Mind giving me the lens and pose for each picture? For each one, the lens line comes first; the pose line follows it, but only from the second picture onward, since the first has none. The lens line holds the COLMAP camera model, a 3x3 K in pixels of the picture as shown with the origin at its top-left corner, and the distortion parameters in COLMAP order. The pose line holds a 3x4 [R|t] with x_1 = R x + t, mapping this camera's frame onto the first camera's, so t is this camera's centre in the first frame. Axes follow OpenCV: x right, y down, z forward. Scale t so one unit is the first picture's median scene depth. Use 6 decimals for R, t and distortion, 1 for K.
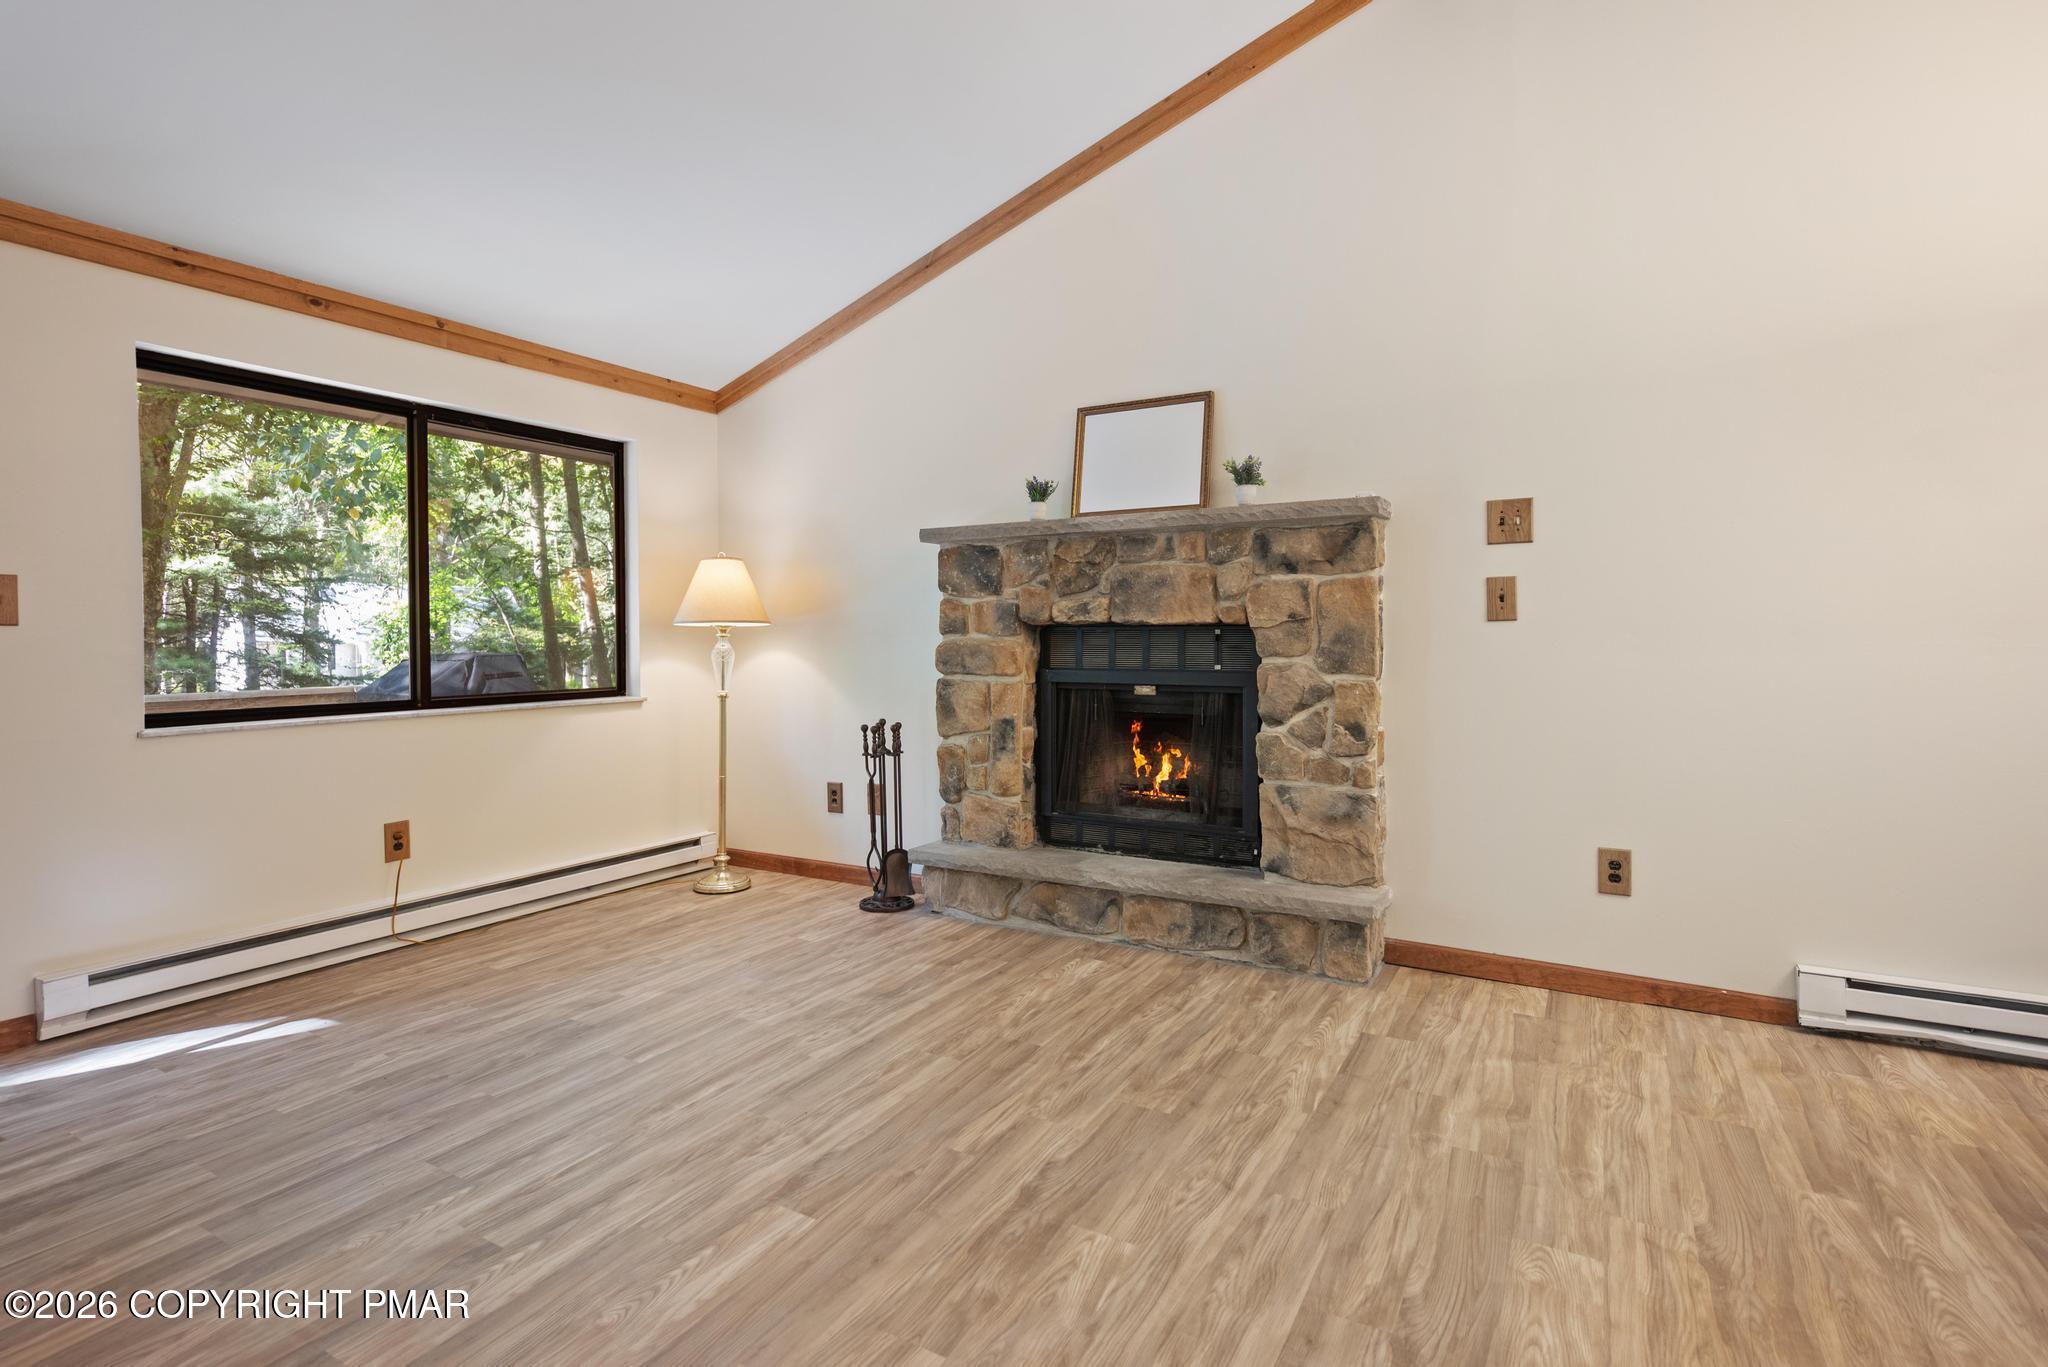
lens RADIAL K [[999.2, 0, 1045.6], [0, 999.2, 669.6], [0, 0, 1]] dist [0.000788, 0.003909]
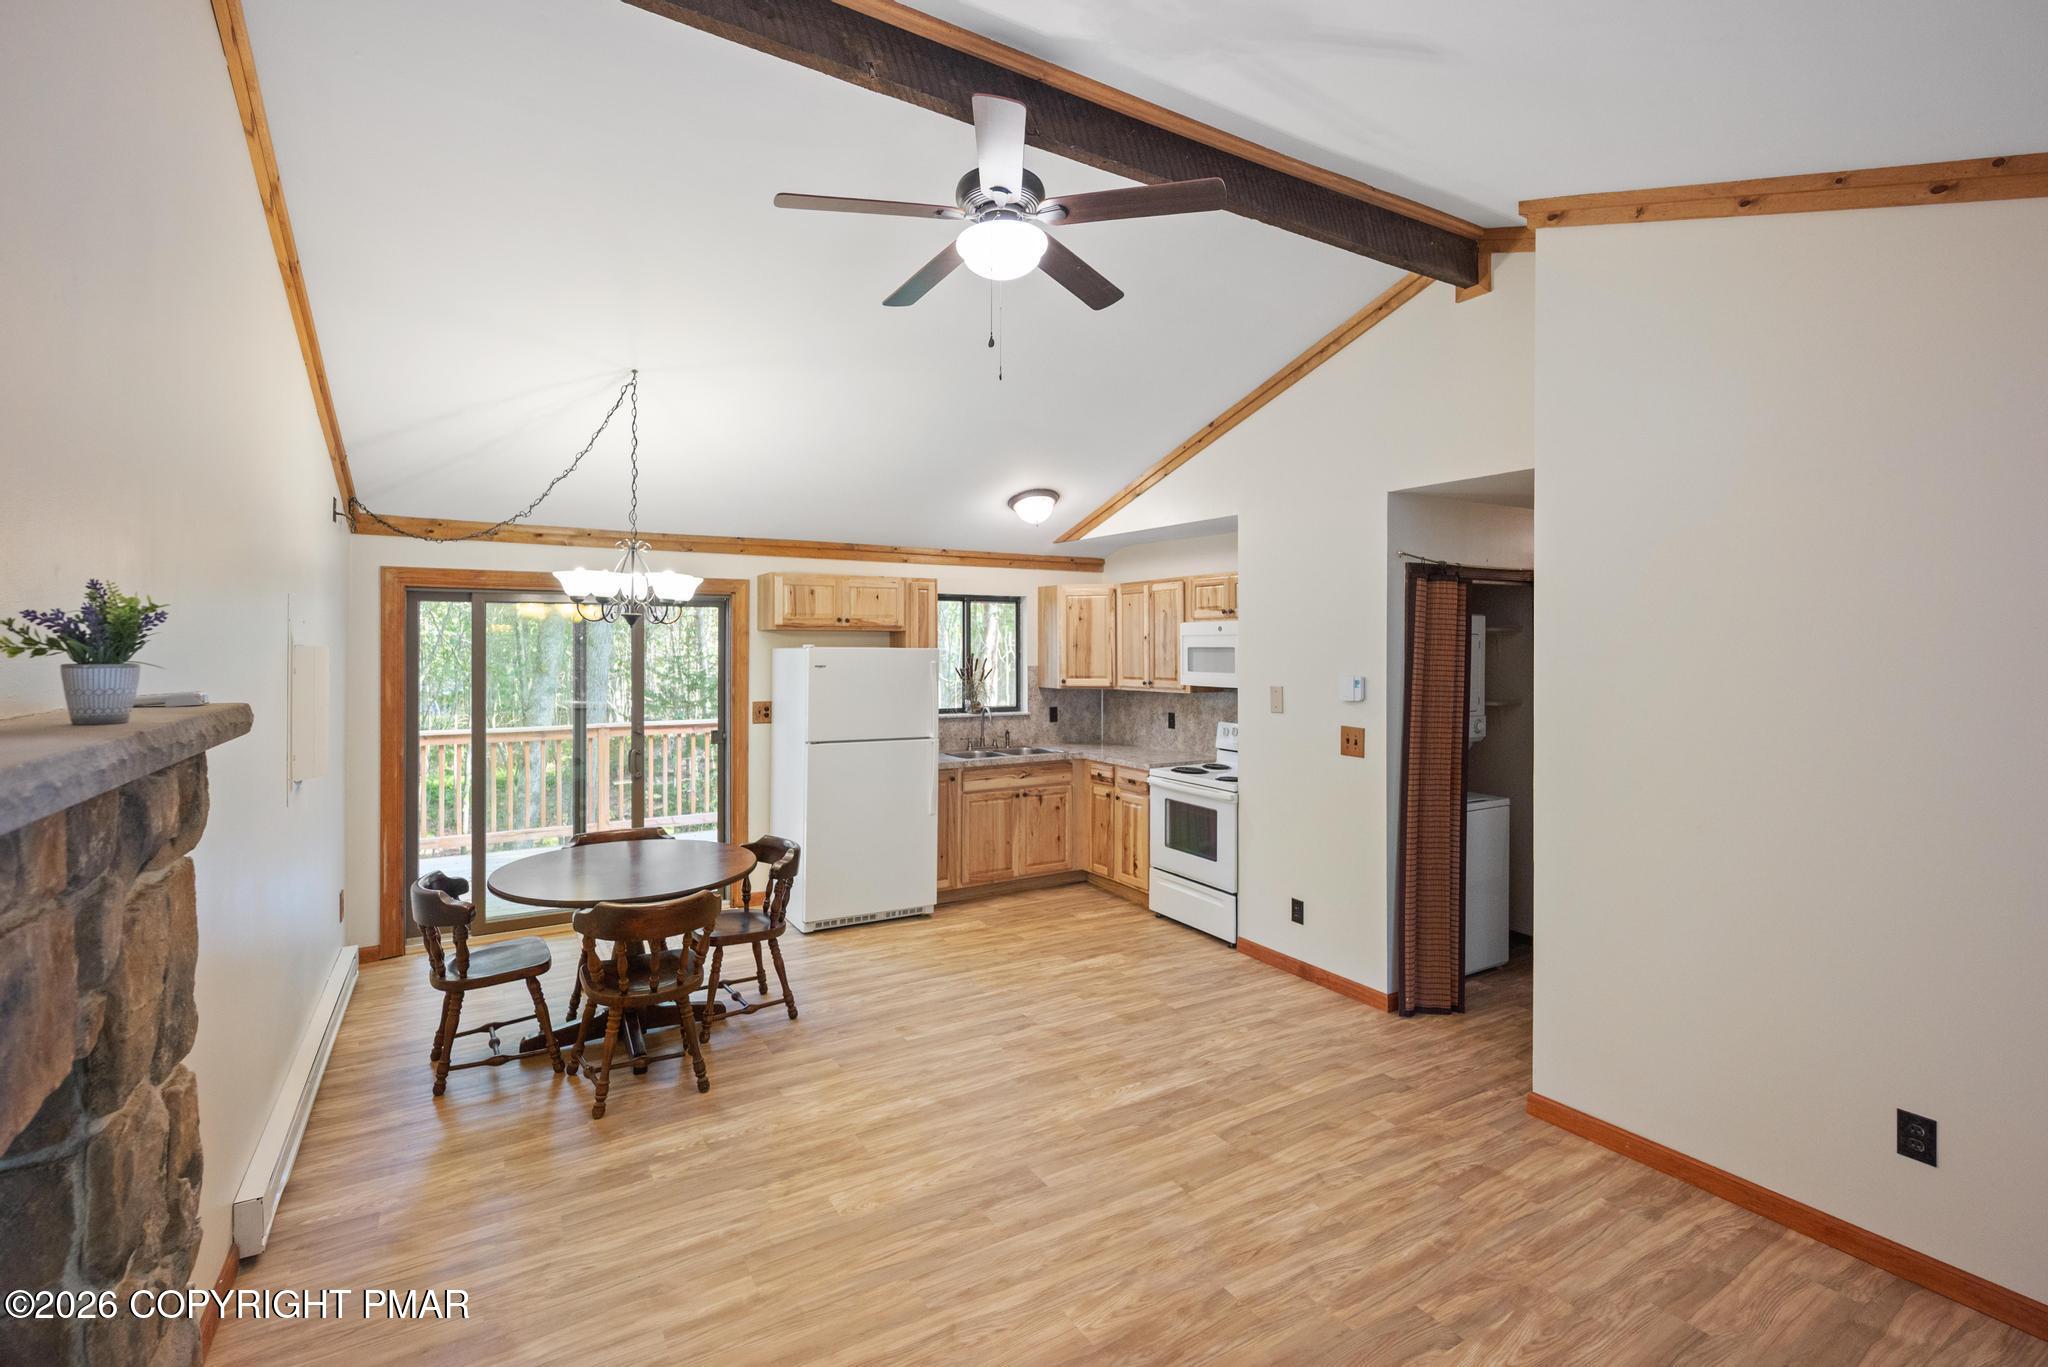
lens RADIAL K [[943.2, 0, 1007.7], [0, 943.2, 634.6], [0, 0, 1]] dist [0.001468, -0.002764]
pose [[-0.863188, 0.009072, 0.504800, -0.280050], [0.022802, 0.999519, 0.021029, -0.207314], [-0.504367, 0.029663, -0.862980, 1.187310]]
